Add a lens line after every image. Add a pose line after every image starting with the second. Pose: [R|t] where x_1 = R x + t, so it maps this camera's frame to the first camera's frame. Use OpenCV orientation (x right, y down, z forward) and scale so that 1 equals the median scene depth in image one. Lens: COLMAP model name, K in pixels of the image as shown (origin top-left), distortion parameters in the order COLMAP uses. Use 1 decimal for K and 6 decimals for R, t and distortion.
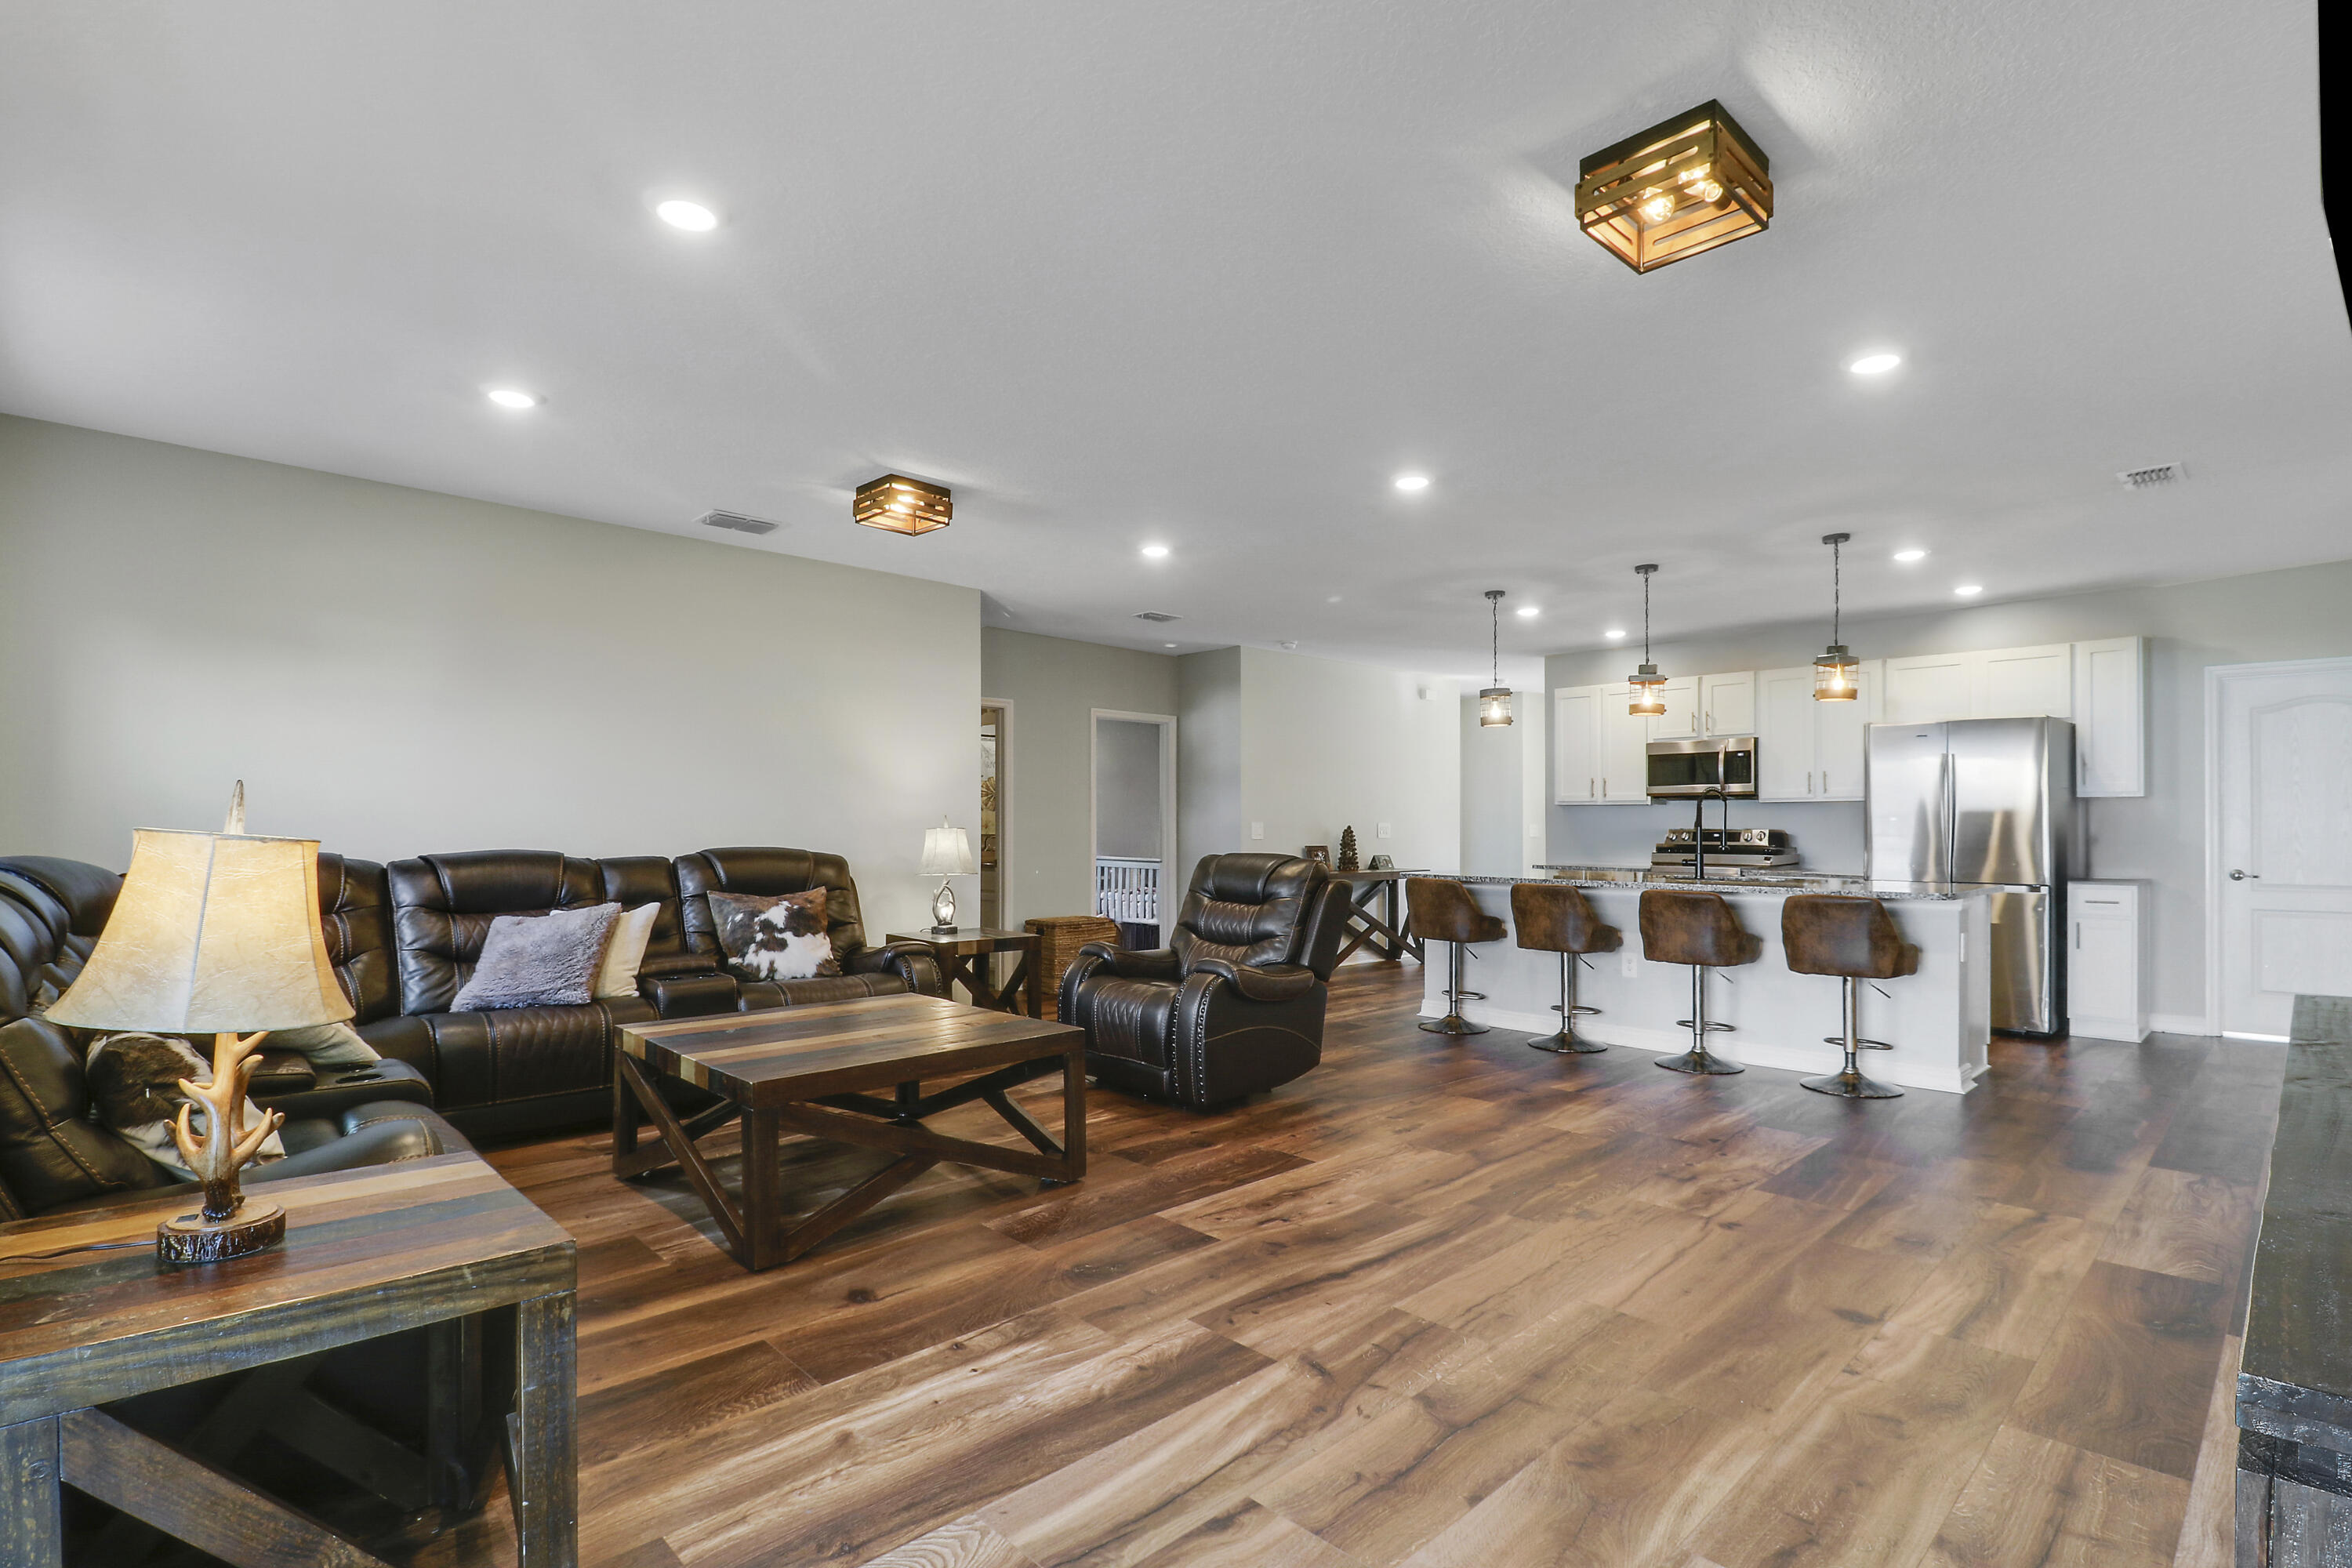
lens RADIAL K [[1121.6, 0, 1179.0], [0, 1121.6, 790.0], [0, 0, 1]] dist [0.003610, -0.004584]
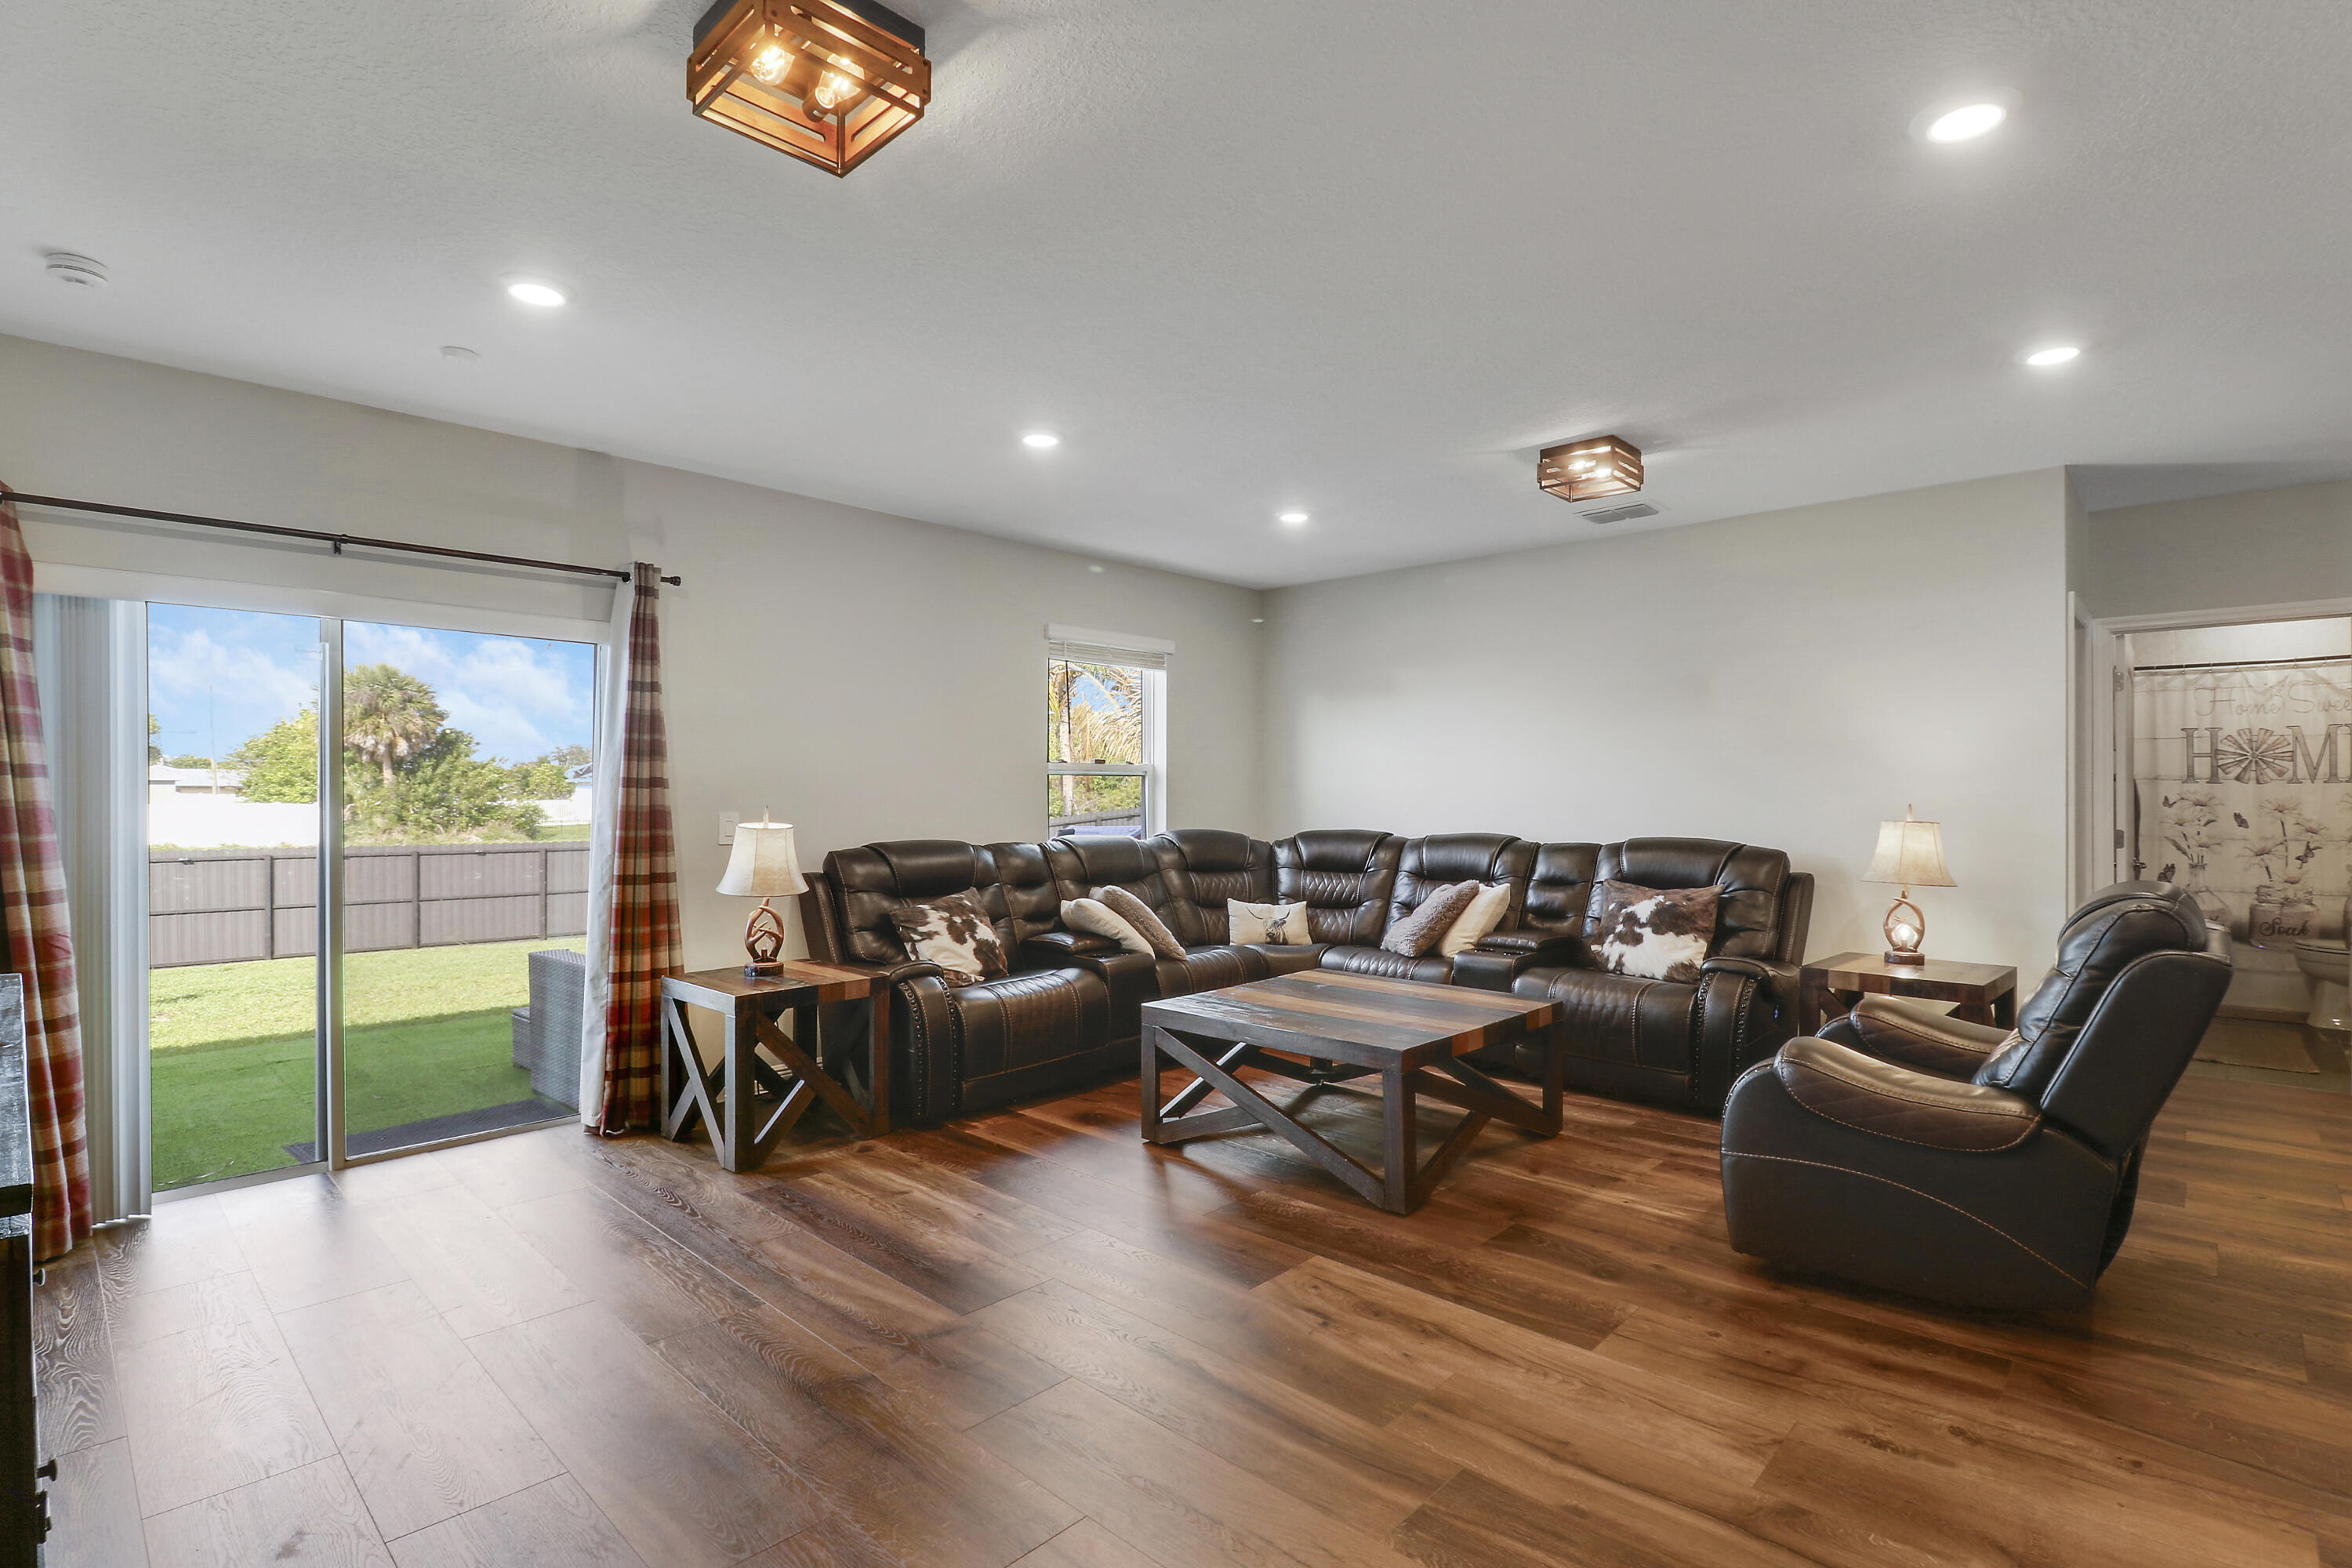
lens RADIAL K [[1121.6, 0, 1198.9], [0, 1121.6, 790.9], [0, 0, 1]] dist [0.003610, -0.004584]
pose [[0.054480, -0.007094, -0.998490, 0.803644], [0.032749, 0.999449, -0.005314, 0.004756], [0.997978, -0.032410, 0.054683, 0.793305]]
